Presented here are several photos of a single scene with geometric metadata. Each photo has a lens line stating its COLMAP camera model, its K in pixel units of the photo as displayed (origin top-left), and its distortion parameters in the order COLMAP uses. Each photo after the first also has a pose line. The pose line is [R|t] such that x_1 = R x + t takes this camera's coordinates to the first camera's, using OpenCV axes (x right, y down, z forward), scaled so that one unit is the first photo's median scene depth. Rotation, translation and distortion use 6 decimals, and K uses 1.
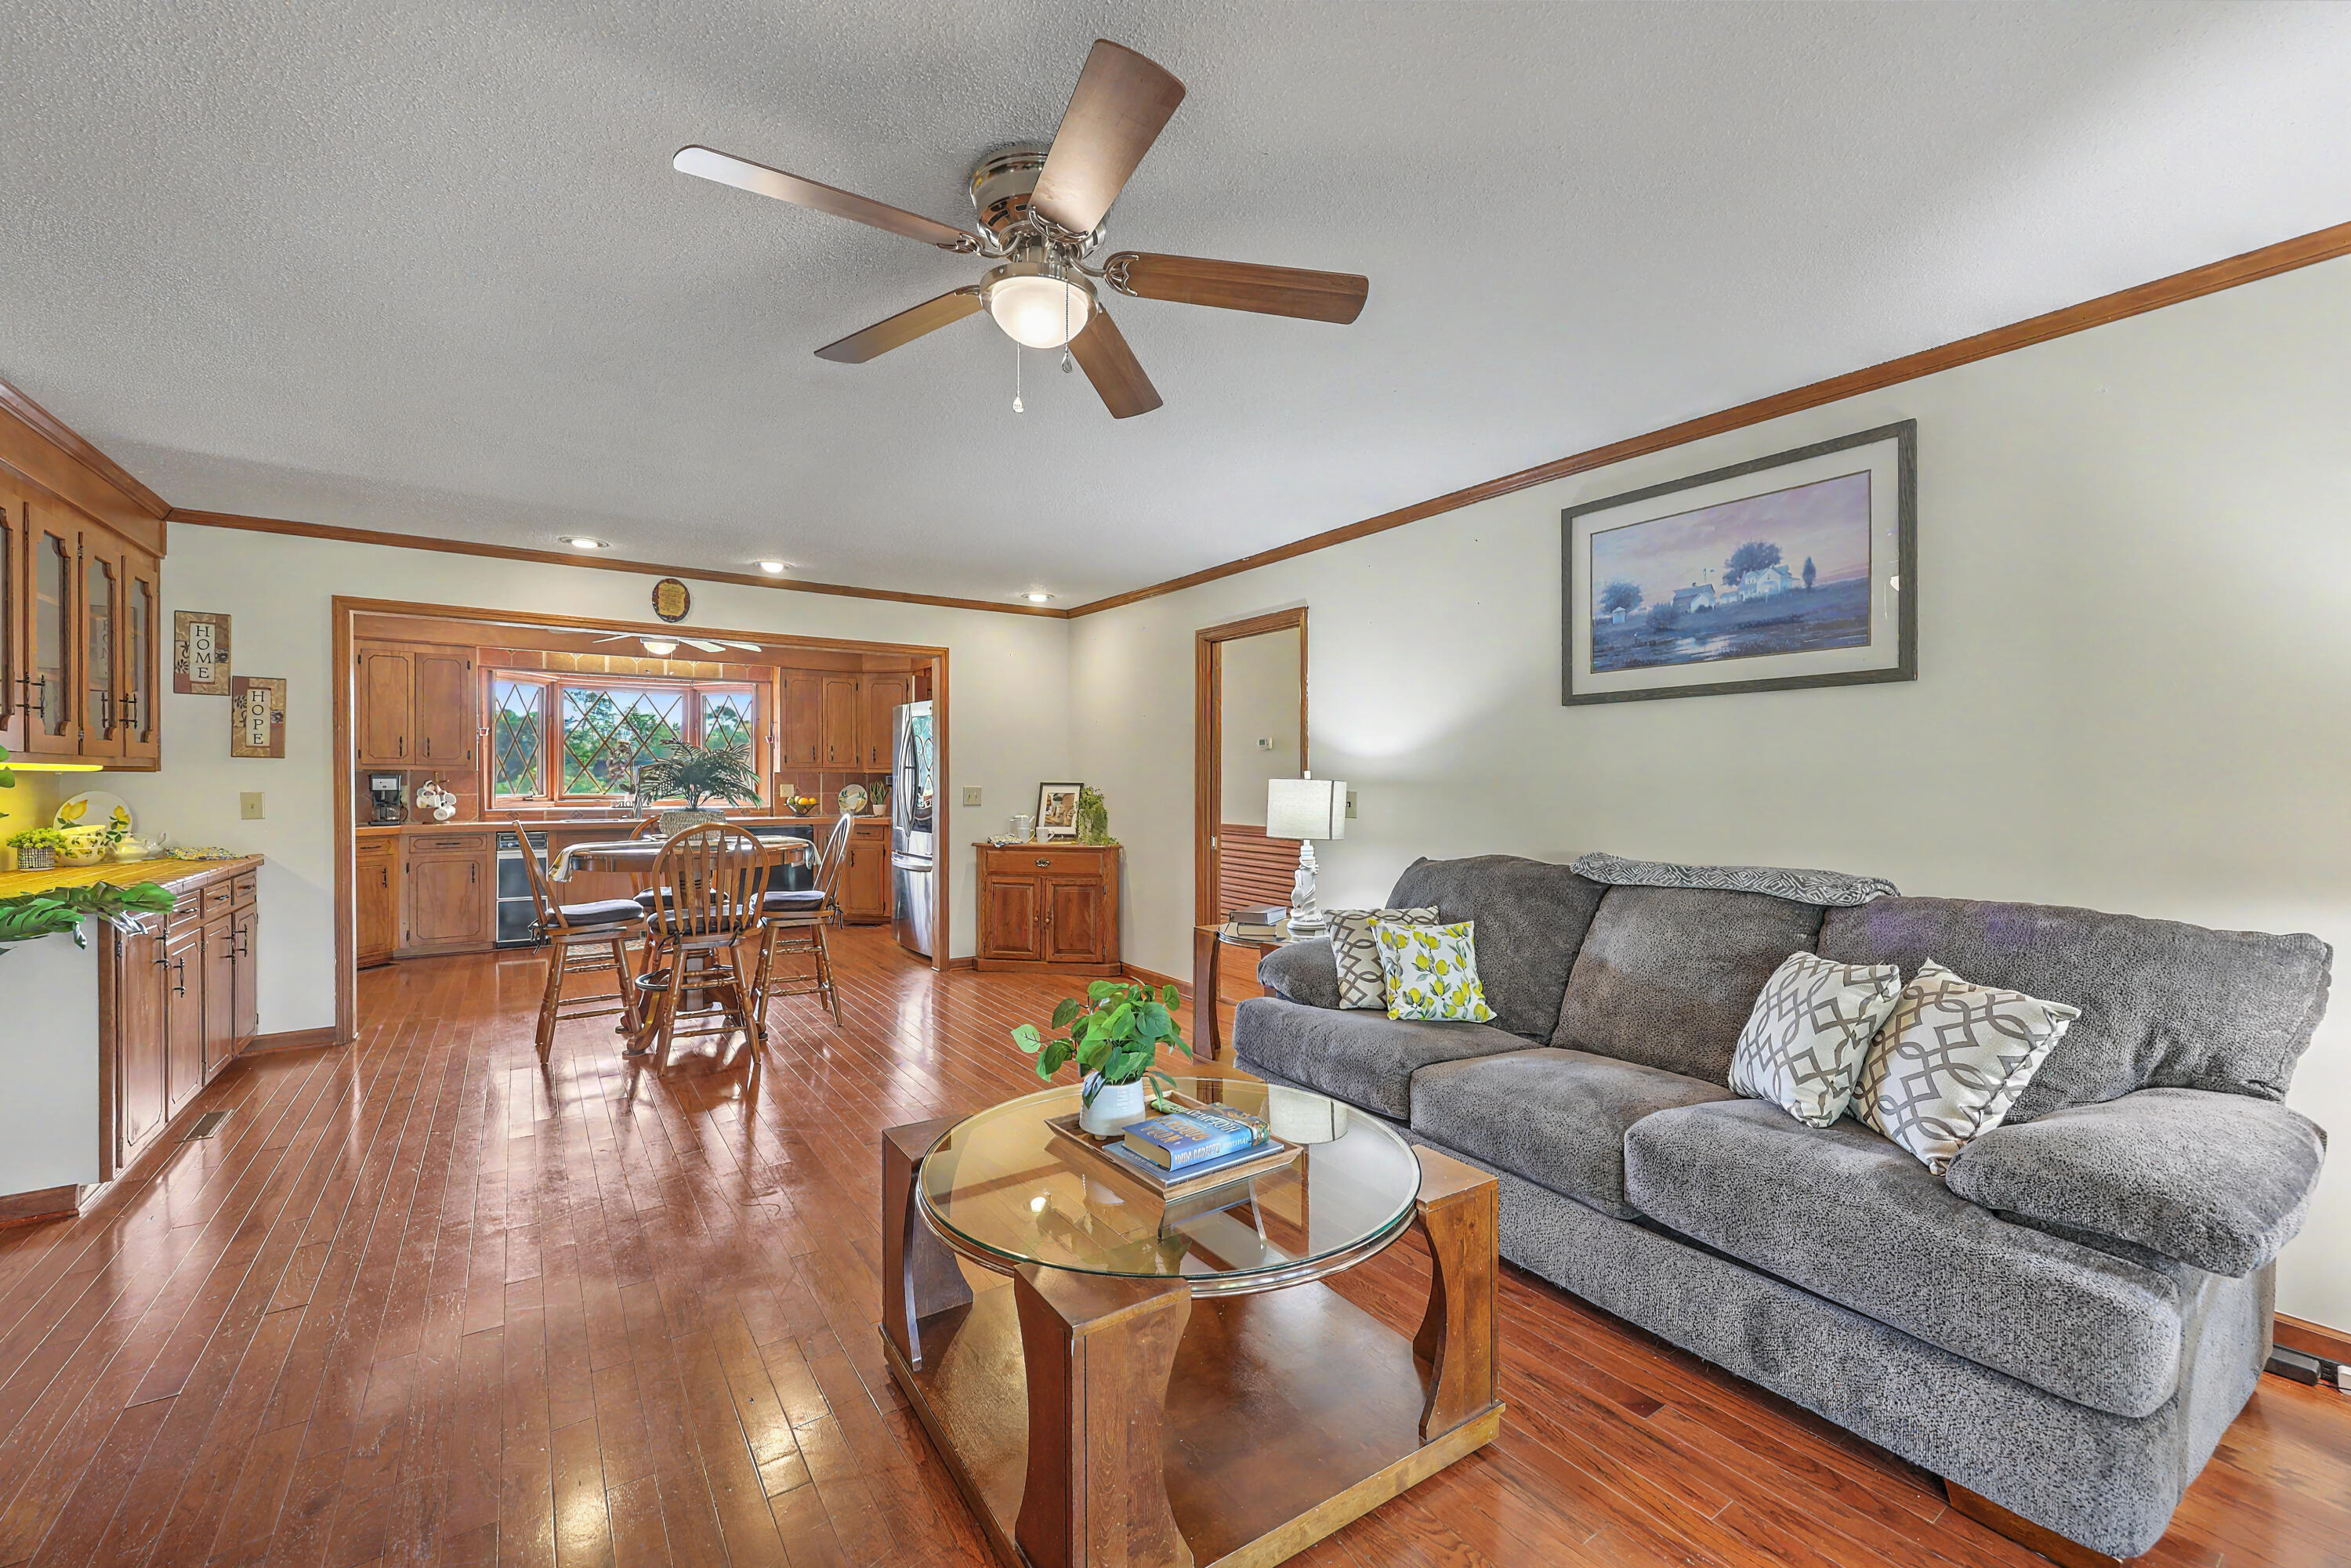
lens RADIAL K [[954.6, 0, 1189.9], [0, 954.6, 778.1], [0, 0, 1]] dist [0.000376, 0.000437]
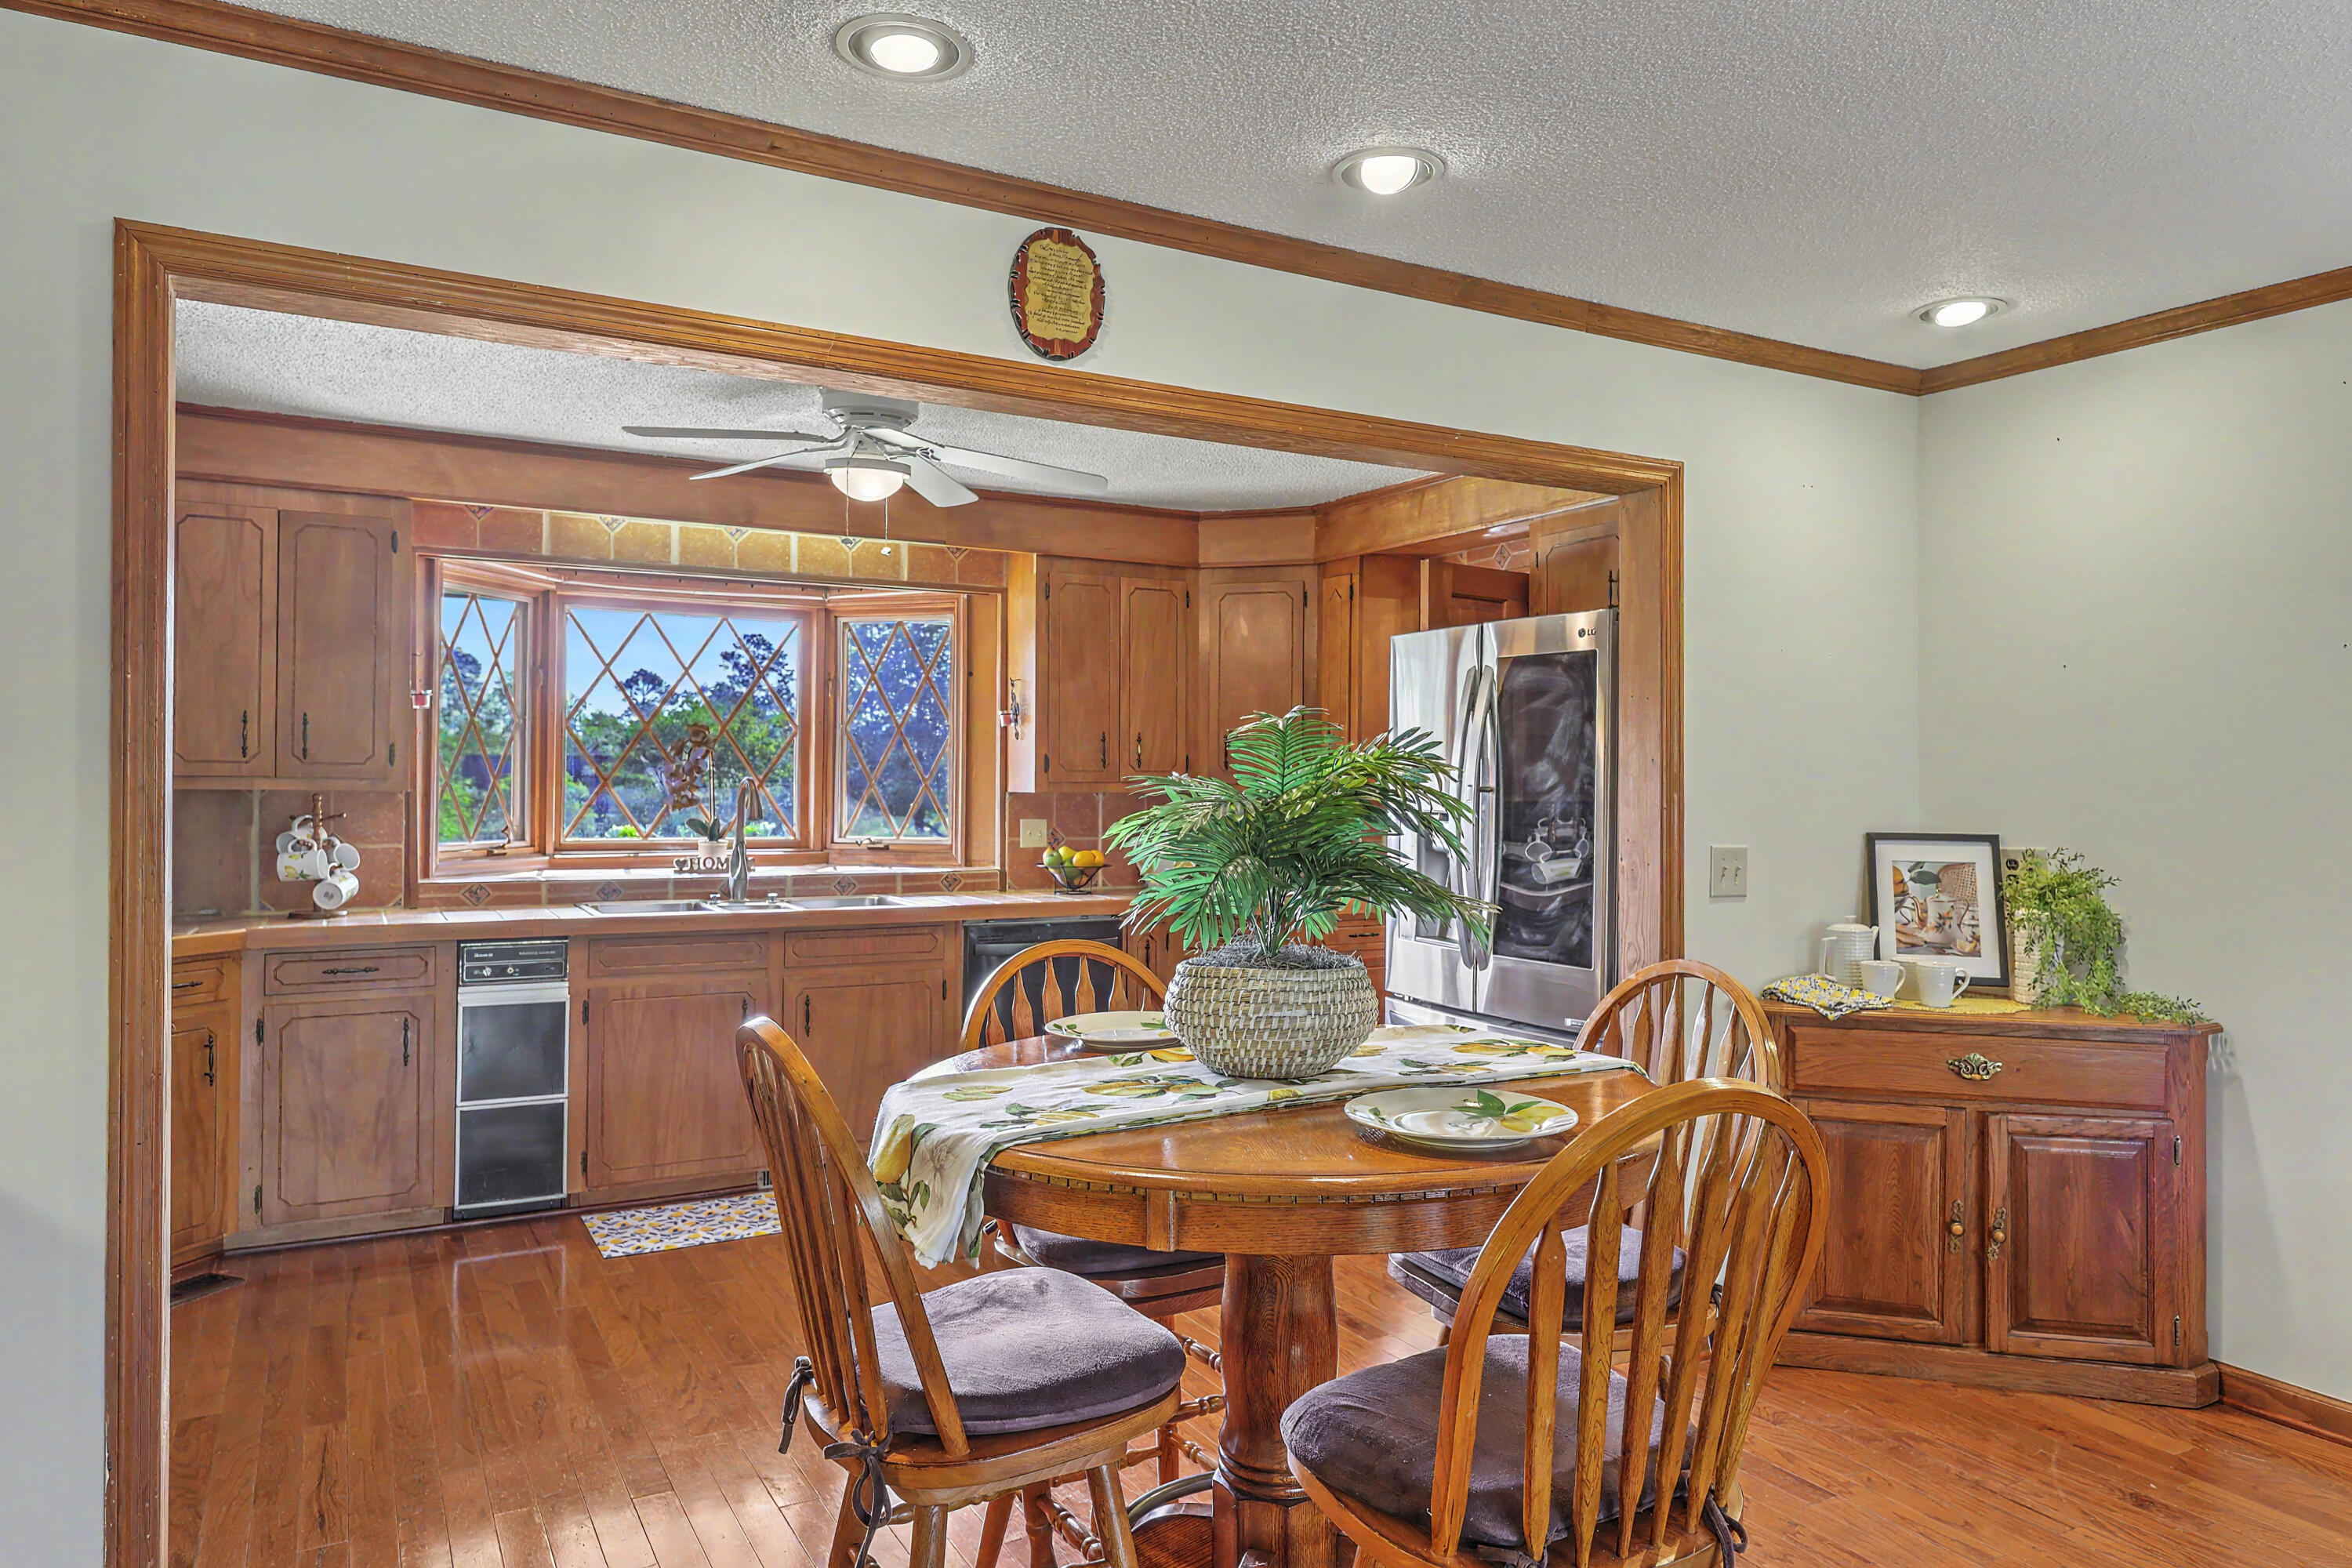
lens RADIAL K [[1557.2, 0, 1240.4], [0, 1557.2, 764.1], [0, 0, 1]] dist [0.000991, 0.000531]
pose [[0.995945, 0.002922, -0.089921, -0.630553], [-0.004161, 0.999899, -0.013594, -0.023477], [0.089872, 0.013913, 0.995856, 0.687883]]
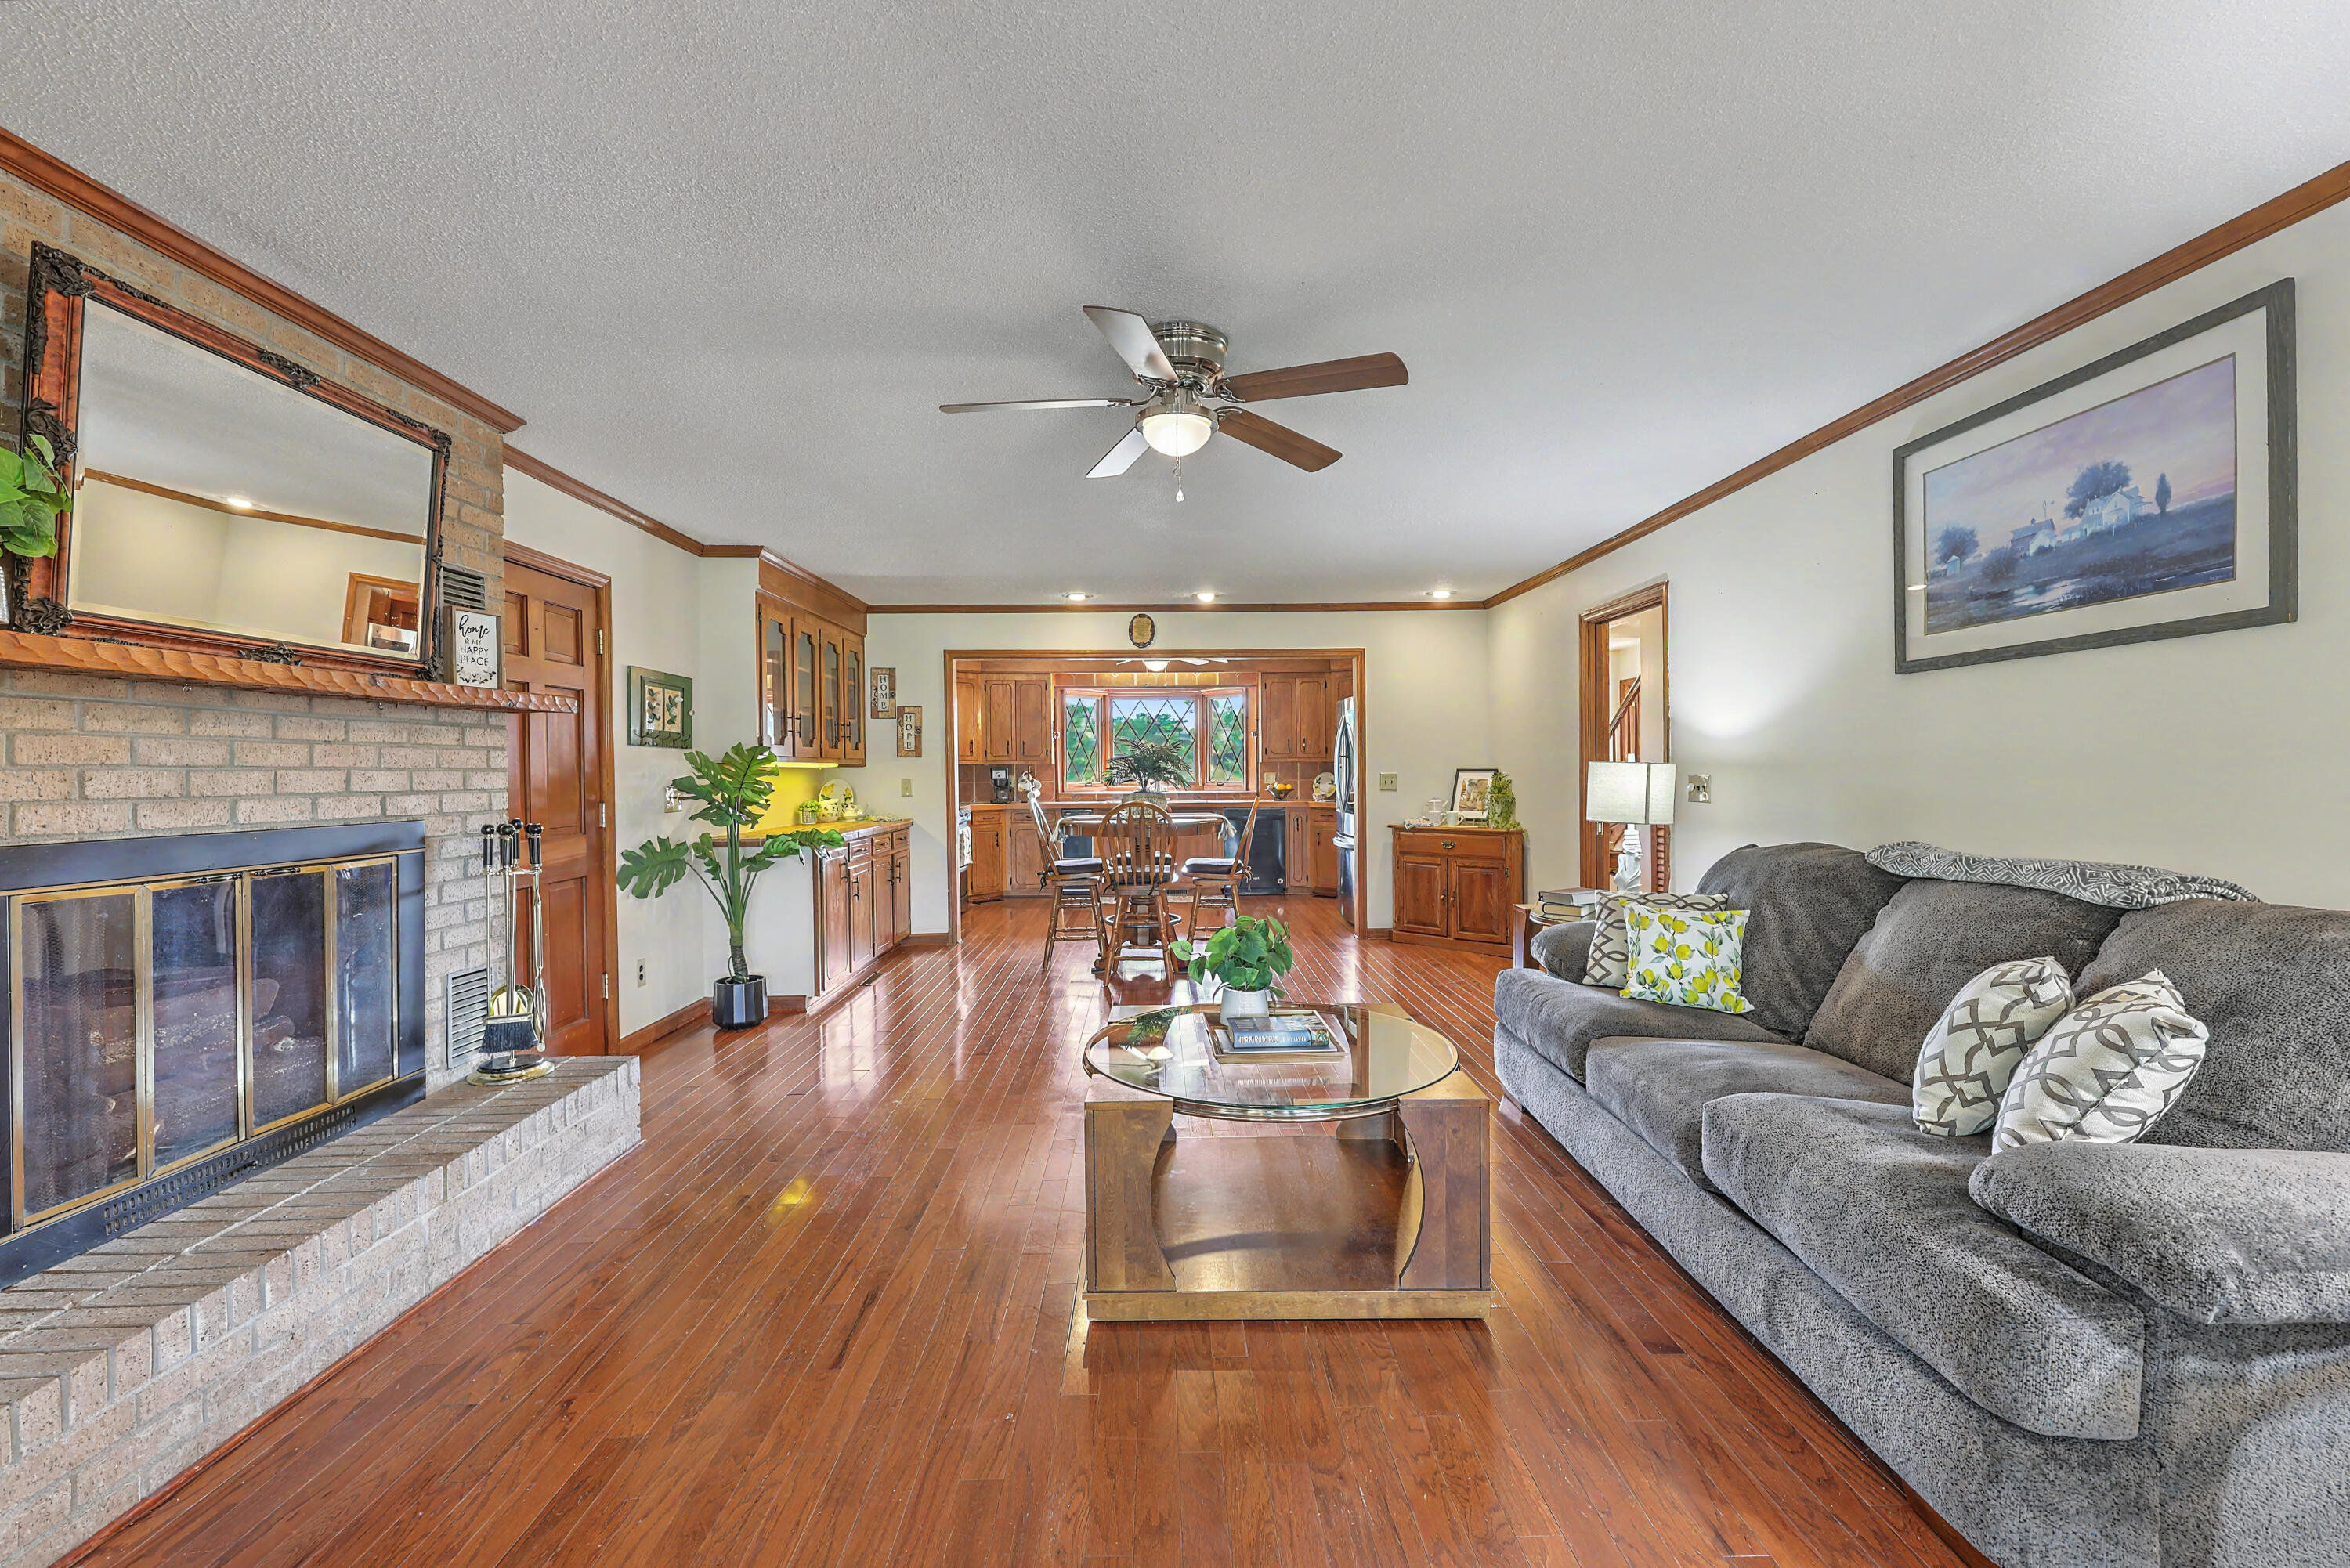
lens RADIAL K [[965.1, 0, 1178.3], [0, 965.1, 769.0], [0, 0, 1]] dist [0.001289, 0.000441]
pose [[0.834723, -0.009600, -0.550587, 0.316336], [0.010976, 0.999939, -0.000794, 0.004290], [0.550561, -0.005380, 0.834778, -0.096474]]
